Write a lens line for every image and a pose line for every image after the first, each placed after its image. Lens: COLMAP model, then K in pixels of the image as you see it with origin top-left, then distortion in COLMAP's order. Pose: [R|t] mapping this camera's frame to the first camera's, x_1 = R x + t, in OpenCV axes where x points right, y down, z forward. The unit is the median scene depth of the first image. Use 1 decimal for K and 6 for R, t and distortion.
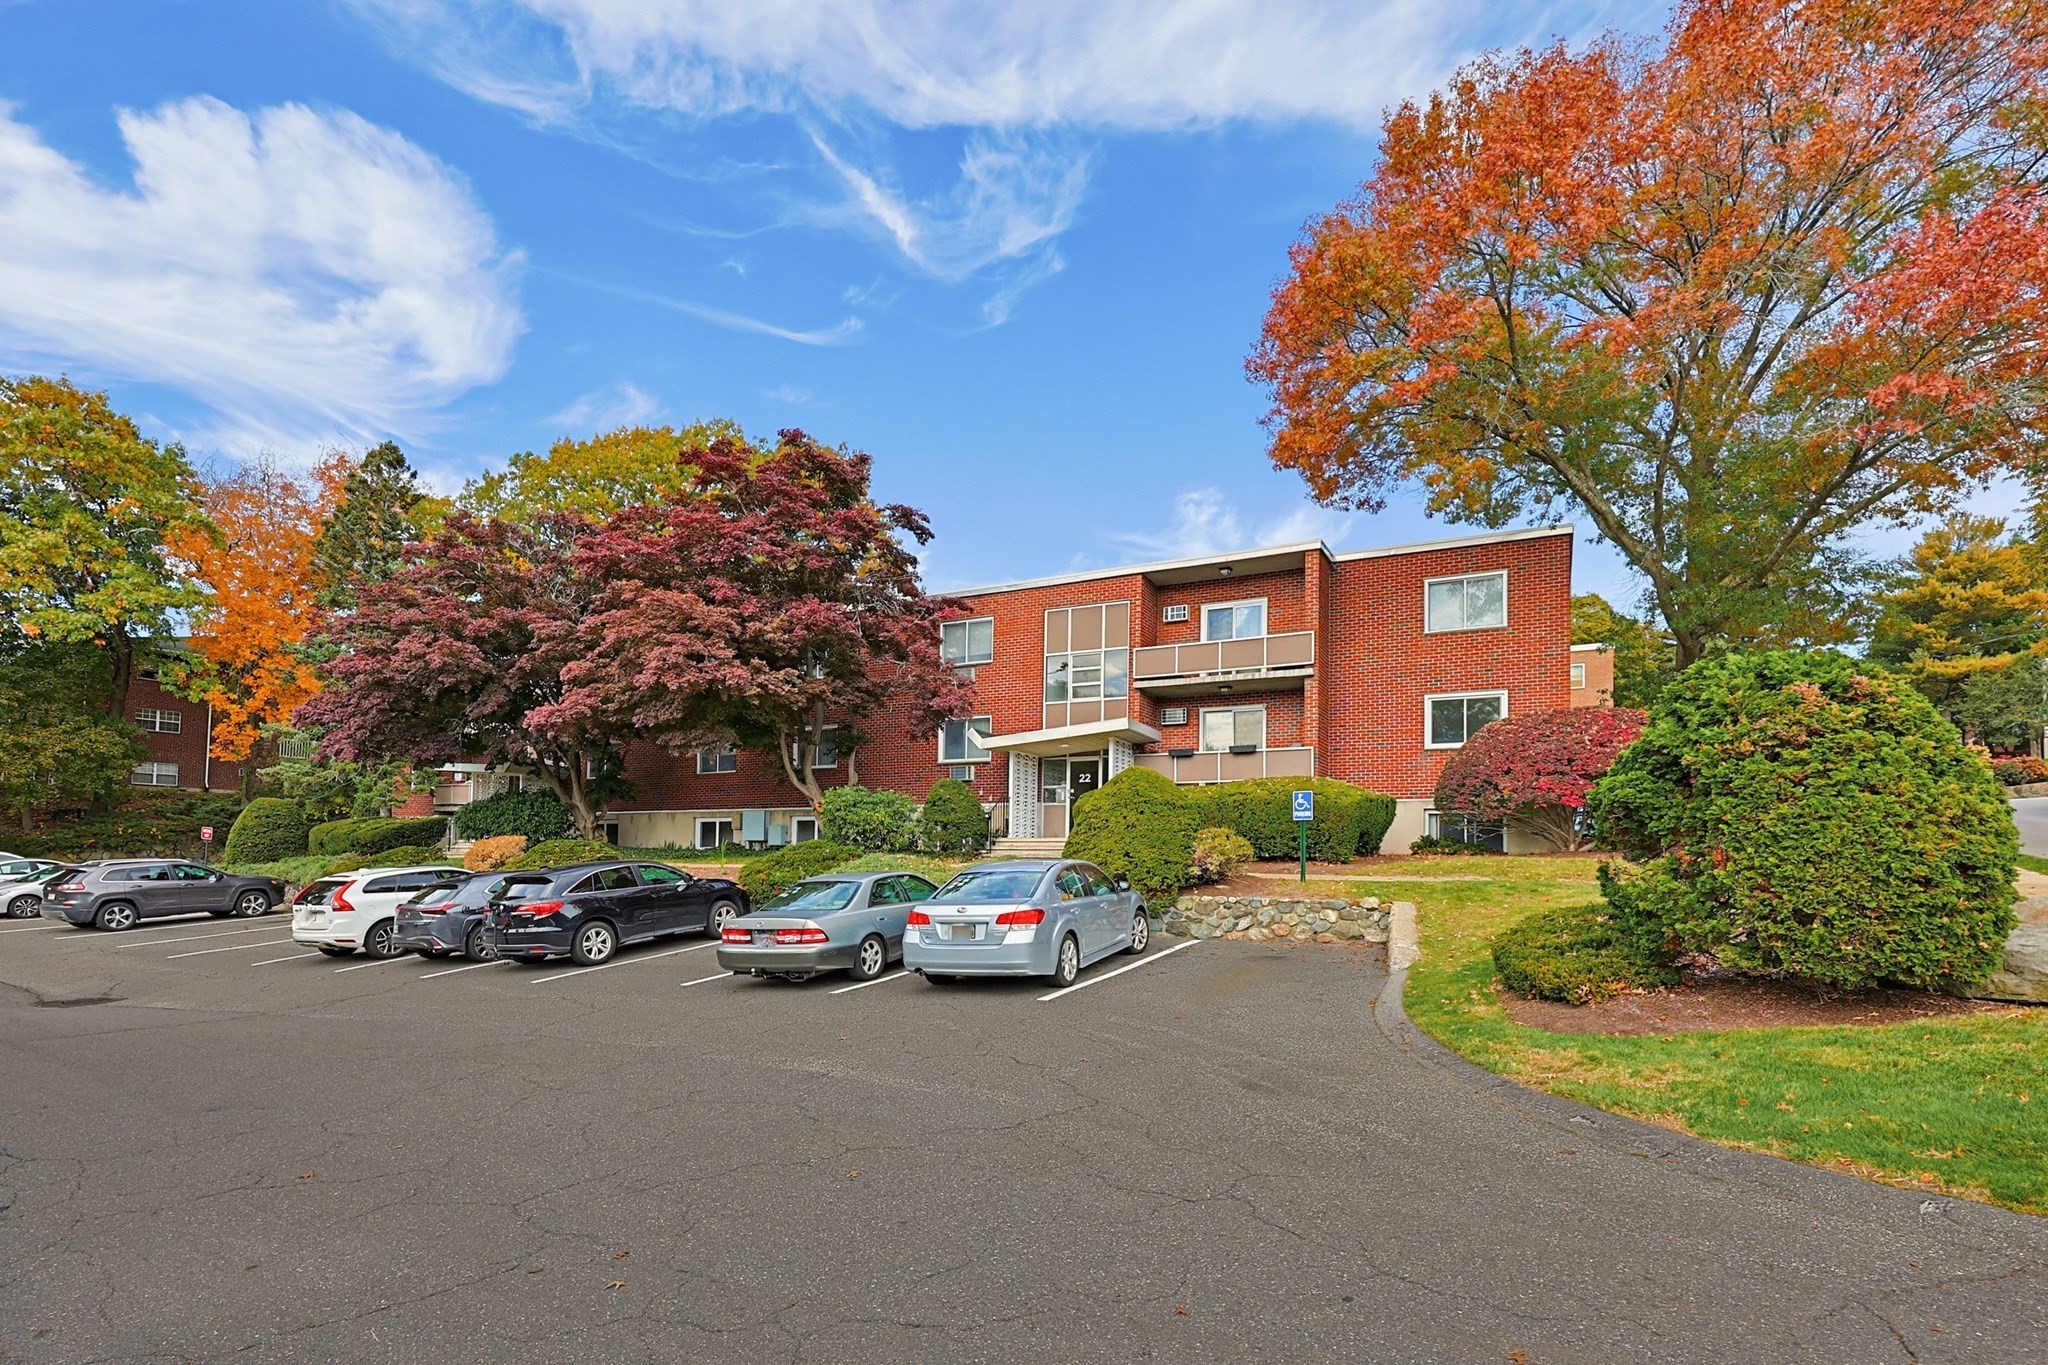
lens RADIAL K [[876.7, 0, 999.8], [0, 876.7, 693.0], [0, 0, 1]] dist [-0.000891, -0.000035]
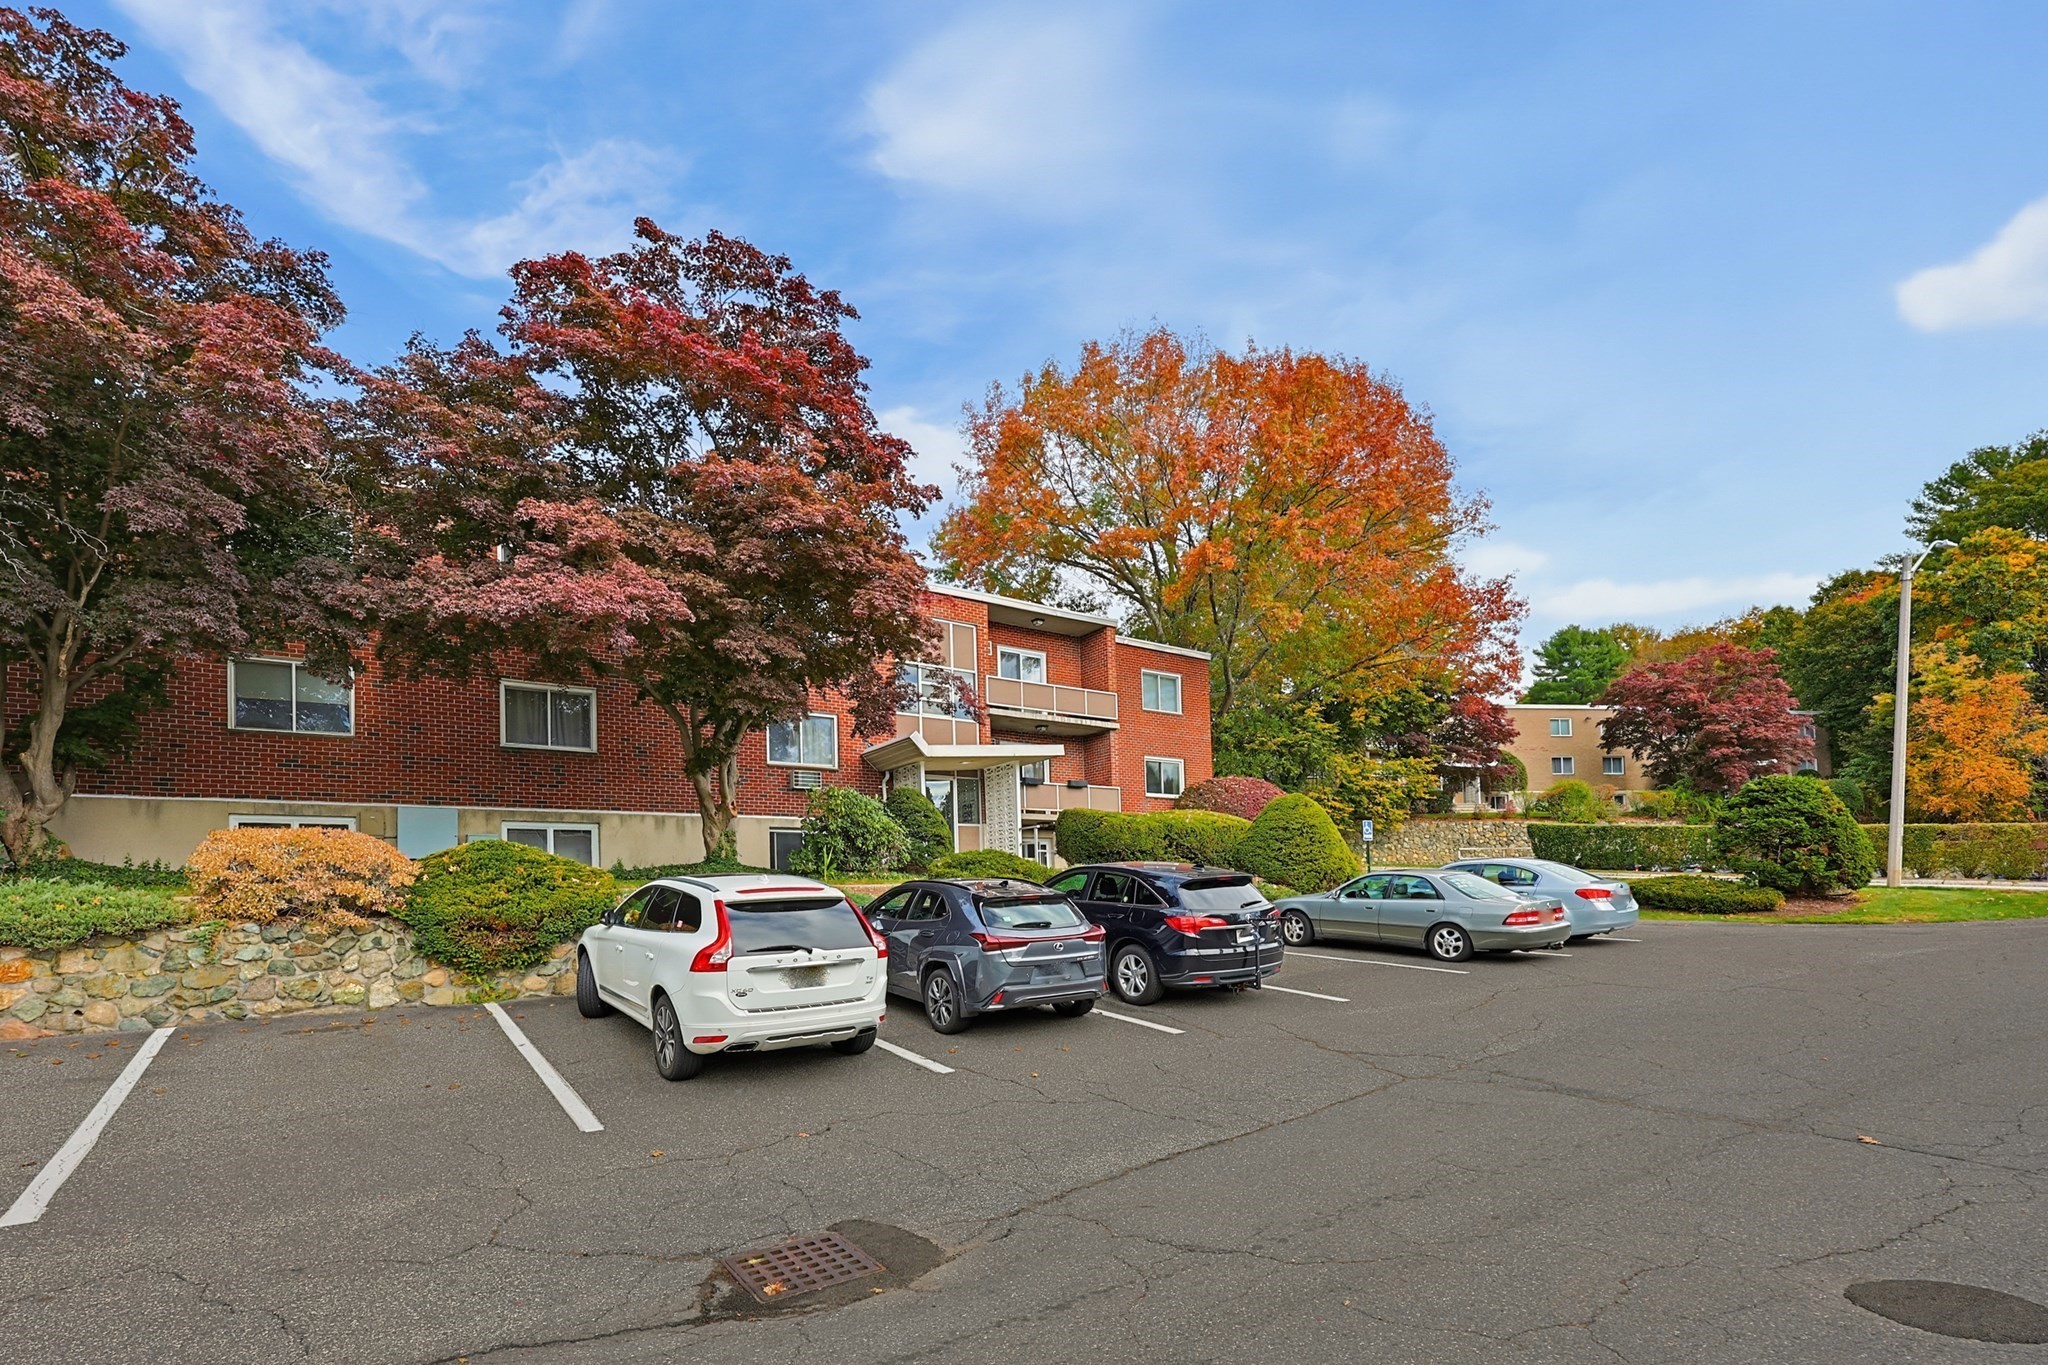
lens RADIAL K [[876.7, 0, 999.8], [0, 876.7, 693.0], [0, 0, 1]] dist [-0.000891, -0.000035]
pose [[0.530508, 0.177797, 0.828824, -0.720061], [-0.129281, 0.983288, -0.128183, 0.104004], [-0.837763, -0.039149, 0.544628, 0.447664]]
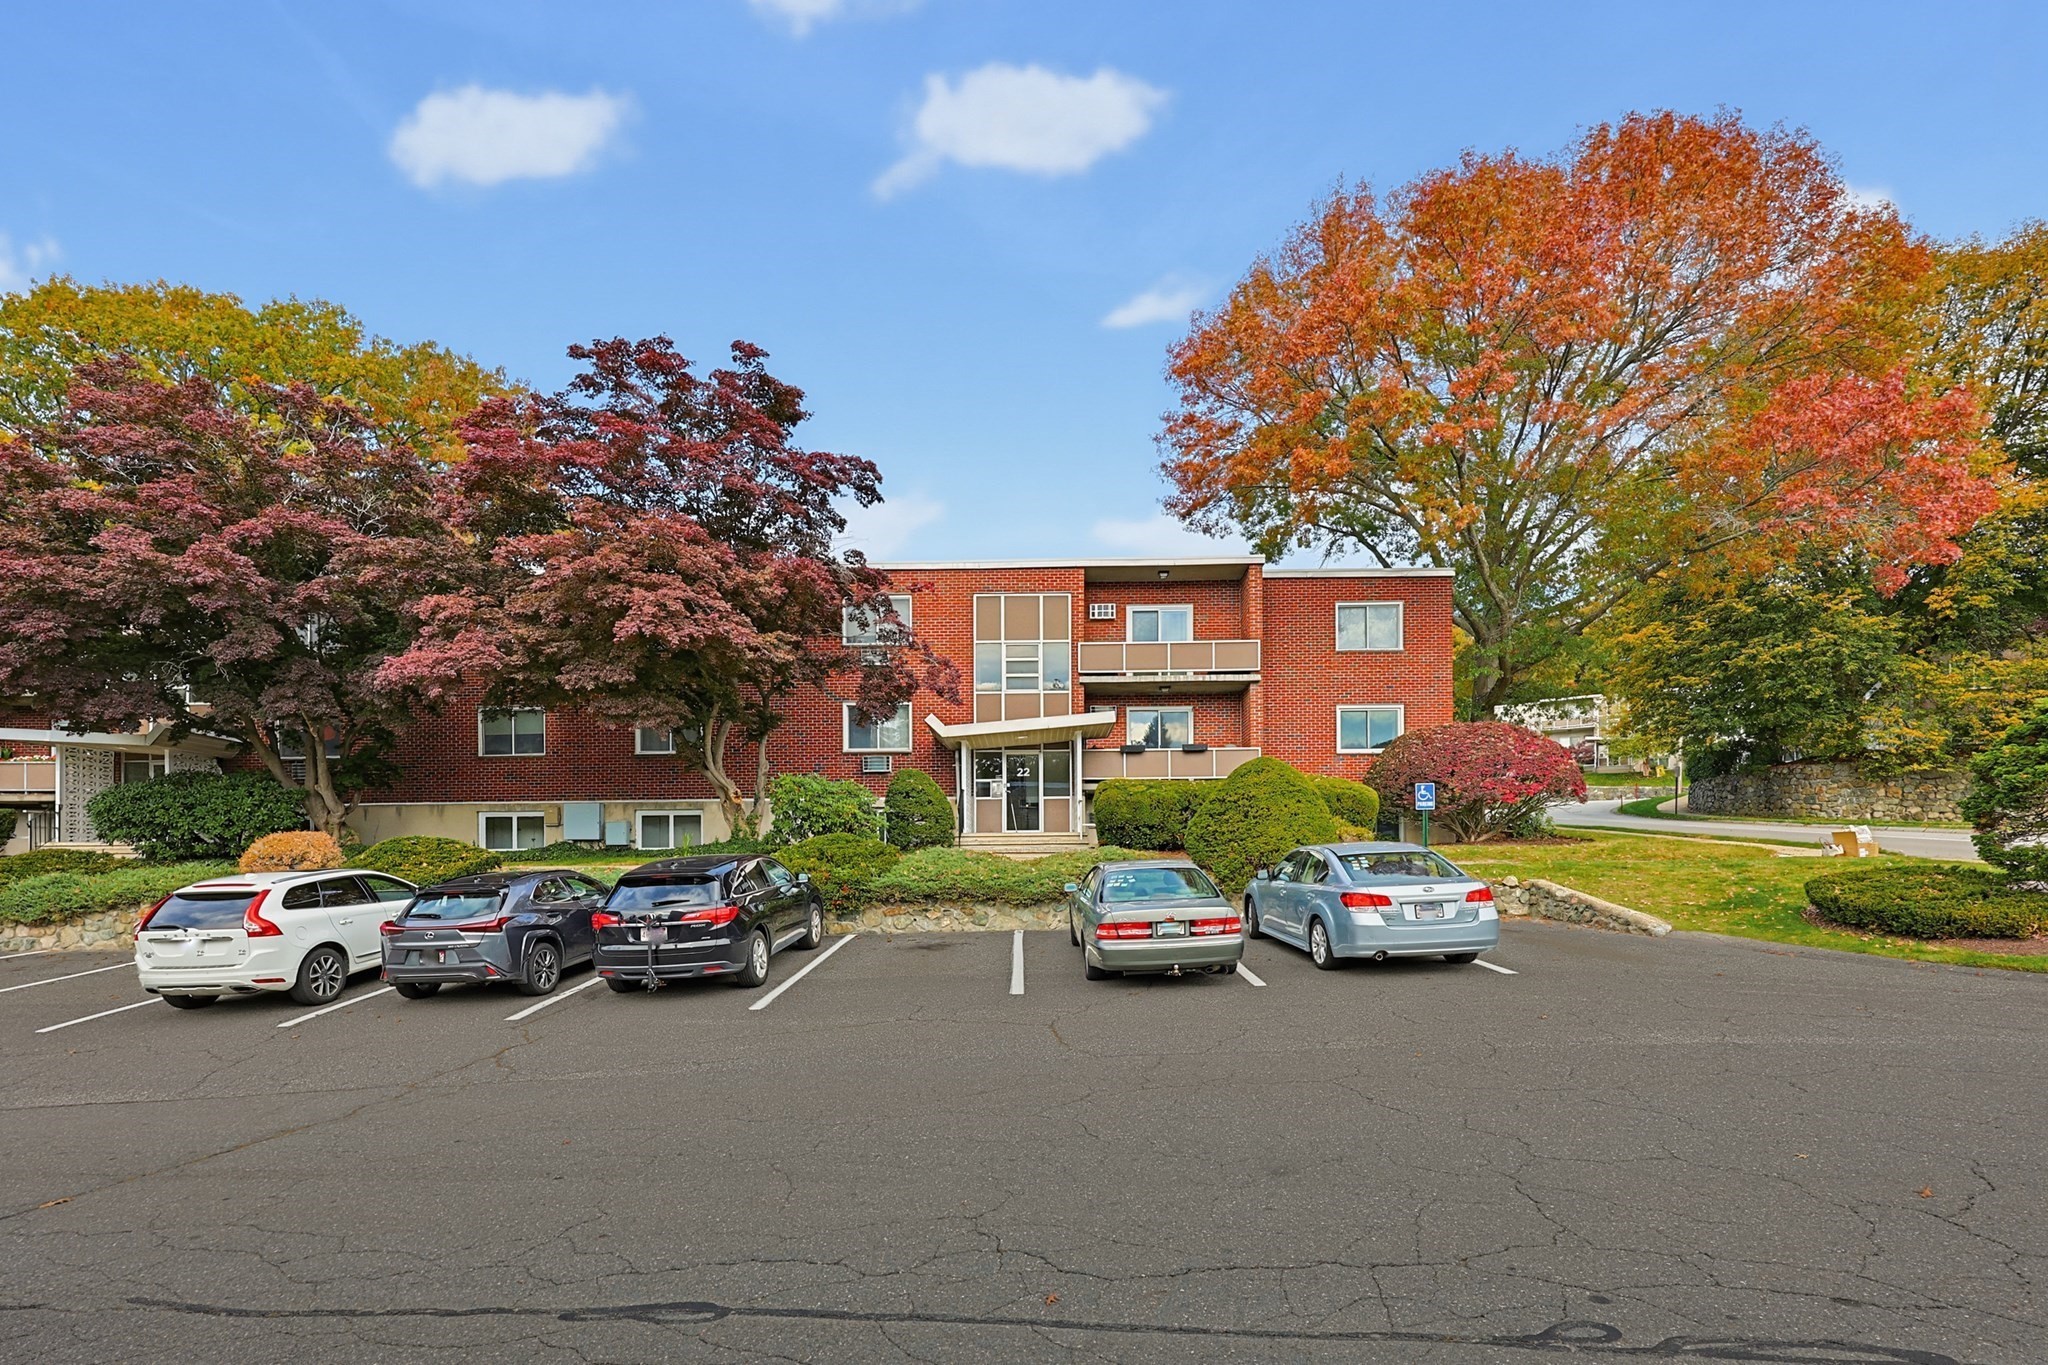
lens RADIAL K [[897.2, 0, 1037.8], [0, 897.2, 718.3], [0, 0, 1]] dist [0.000359, 0.000239]
pose [[0.914322, 0.050578, 0.401818, -0.308980], [-0.061090, 0.998043, 0.013382, 0.025269], [-0.400355, -0.036783, 0.915622, 0.095151]]
